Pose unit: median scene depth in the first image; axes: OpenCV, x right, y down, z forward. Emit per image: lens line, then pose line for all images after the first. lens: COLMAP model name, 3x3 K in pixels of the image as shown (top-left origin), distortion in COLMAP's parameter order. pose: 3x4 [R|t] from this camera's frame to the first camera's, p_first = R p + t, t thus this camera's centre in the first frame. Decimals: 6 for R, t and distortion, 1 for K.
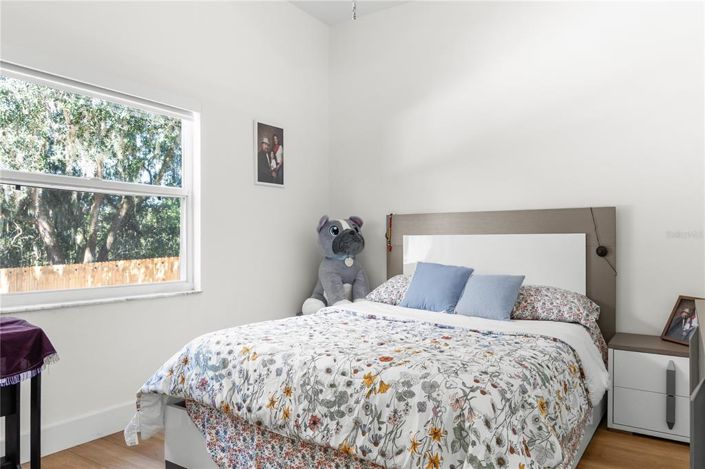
lens RADIAL K [[500.7, 0, 352.5], [0, 500.7, 234.5], [0, 0, 1]] dist [-0.003477, -0.001738]
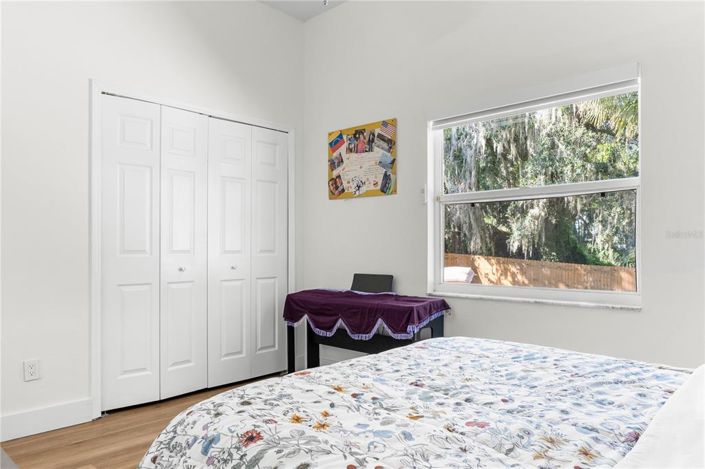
lens RADIAL K [[500.7, 0, 352.5], [0, 500.7, 234.5], [0, 0, 1]] dist [-0.003477, -0.001738]
pose [[-0.167934, -0.022415, -0.985543, 0.582205], [0.023457, 0.999368, -0.026726, 0.010075], [0.985519, -0.027606, -0.167302, 0.754058]]
